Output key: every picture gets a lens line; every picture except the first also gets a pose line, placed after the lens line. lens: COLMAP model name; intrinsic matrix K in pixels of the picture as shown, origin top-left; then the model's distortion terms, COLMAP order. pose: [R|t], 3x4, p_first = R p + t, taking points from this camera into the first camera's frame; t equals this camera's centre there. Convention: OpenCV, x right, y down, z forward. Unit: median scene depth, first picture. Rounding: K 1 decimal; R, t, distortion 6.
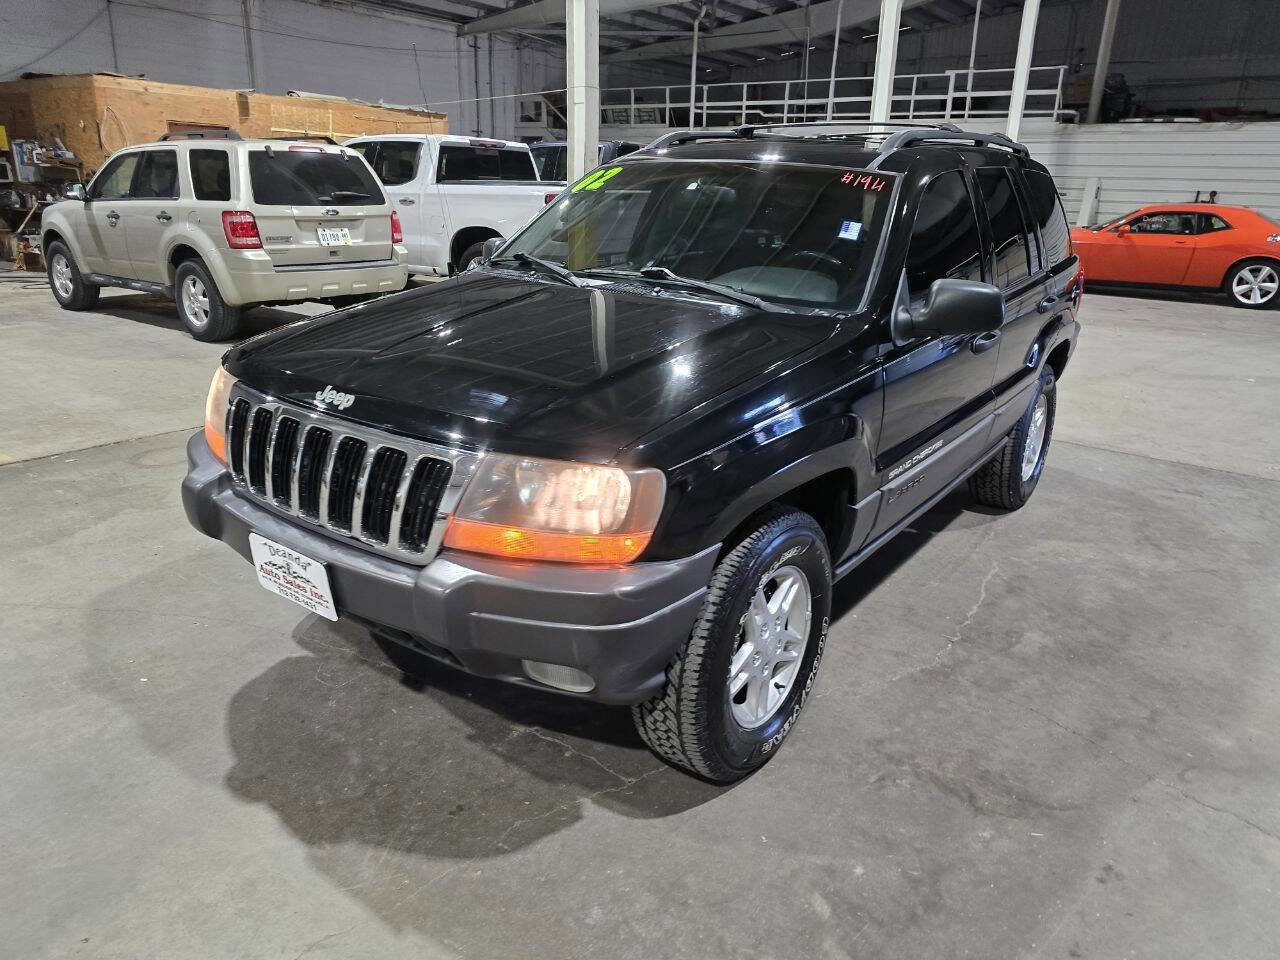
lens RADIAL K [[877.5, 0, 641.8], [0, 877.5, 470.6], [0, 0, 1]] dist [0.022615, -0.007470]
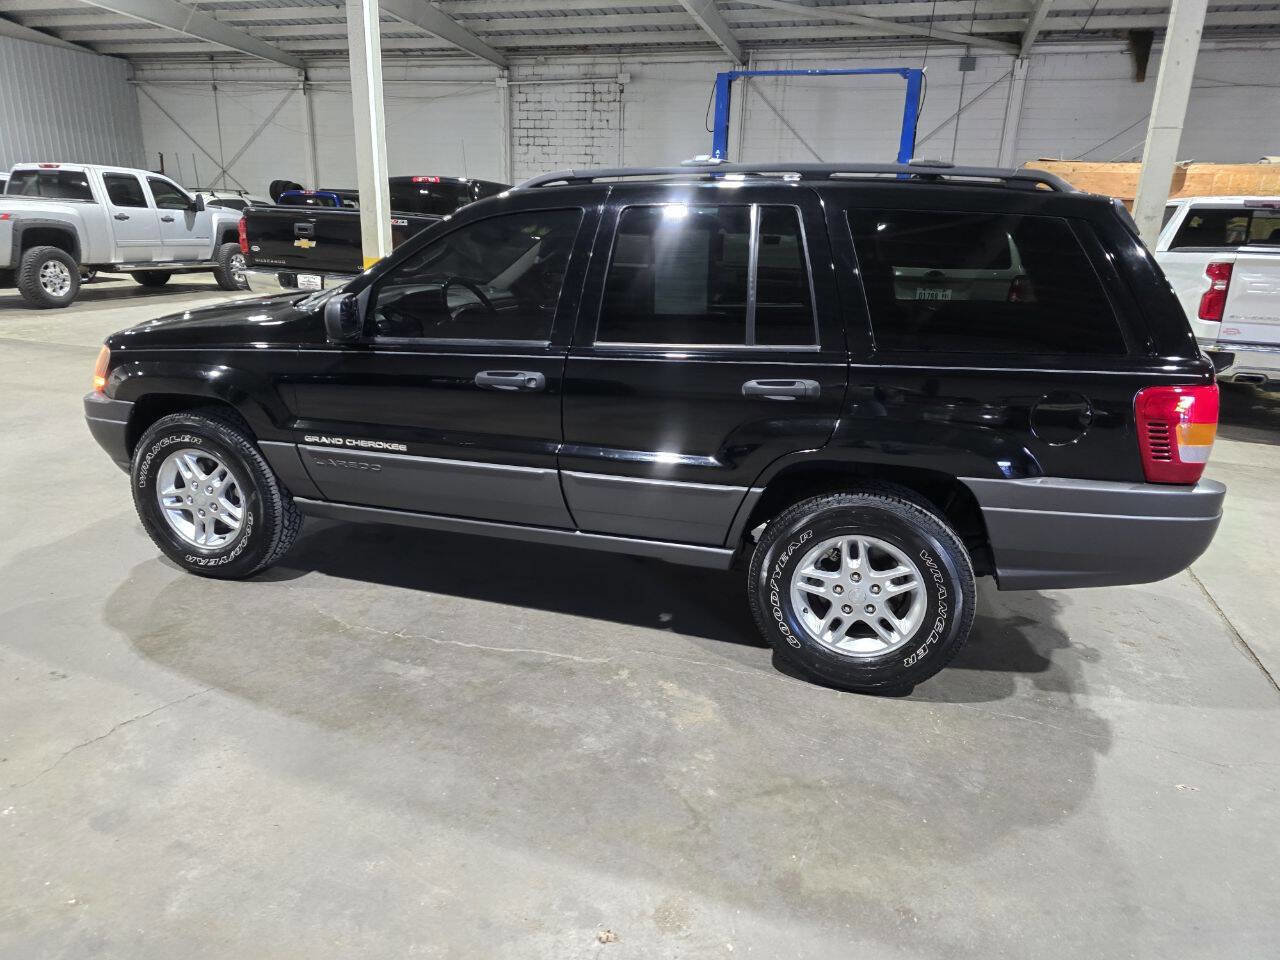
lens RADIAL K [[860.6, 0, 652.7], [0, 860.6, 483.2], [0, 0, 1]] dist [0.056105, -0.040988]
pose [[0.337647, 0.253406, -0.906521, 0.480039], [-0.316438, 0.937585, 0.144227, -0.081803], [0.886488, 0.238159, 0.396760, 0.282618]]
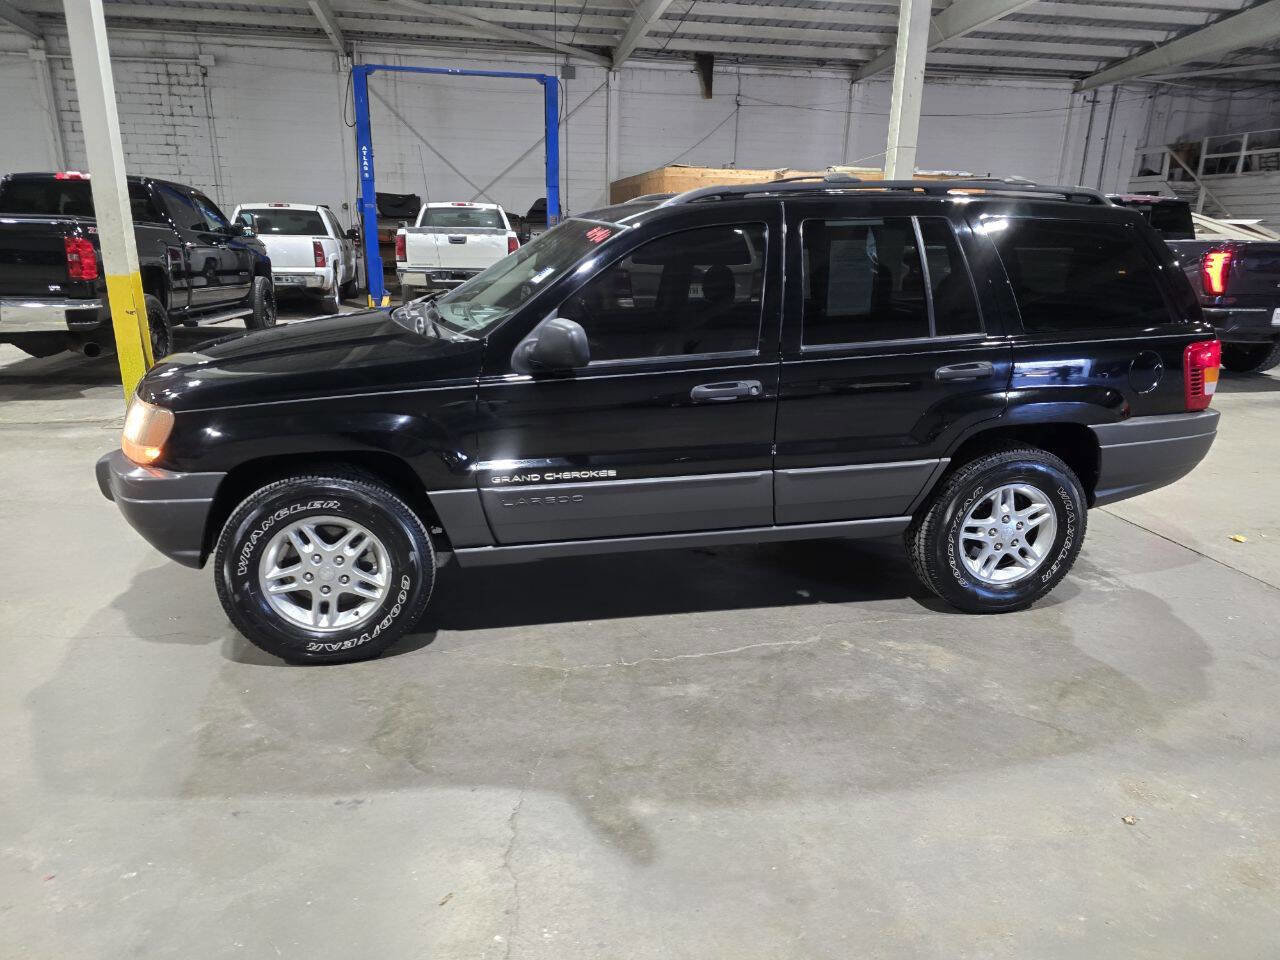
lens RADIAL K [[856.6, 0, 644.1], [0, 856.6, 490.4], [0, 0, 1]] dist [0.050972, -0.033931]
pose [[0.746175, 0.174242, -0.642544, 0.347940], [-0.200983, 0.979069, 0.032101, -0.017422], [0.634688, 0.105187, 0.765576, 0.072412]]
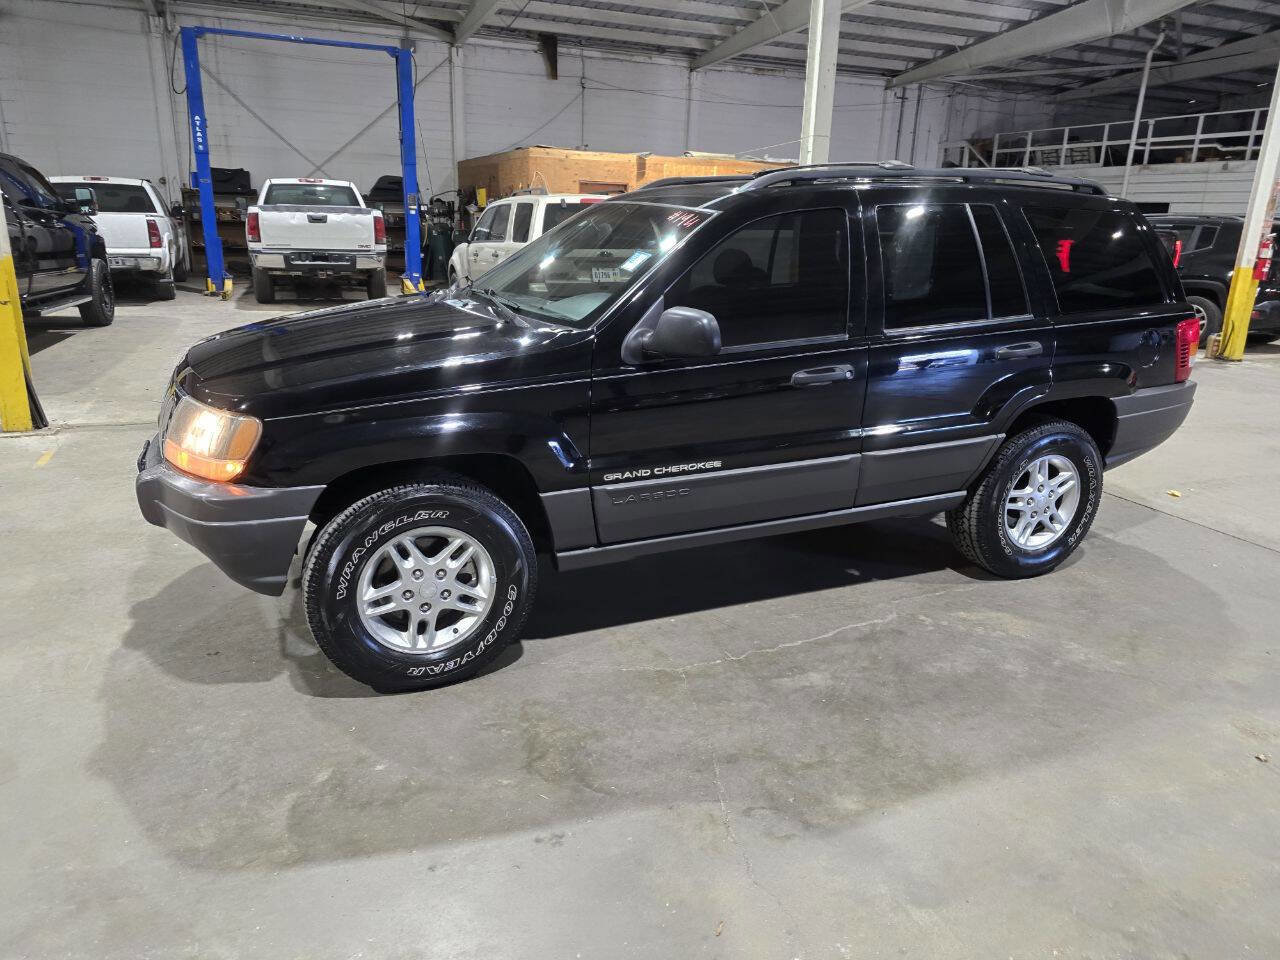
lens RADIAL K [[857.2, 0, 644.2], [0, 857.2, 467.8], [0, 0, 1]] dist [0.048637, -0.037698]
pose [[0.868378, 0.130677, -0.478376, 0.250267], [-0.153032, 0.988190, -0.007852, -0.001804], [0.471700, 0.080026, 0.878120, 0.018021]]
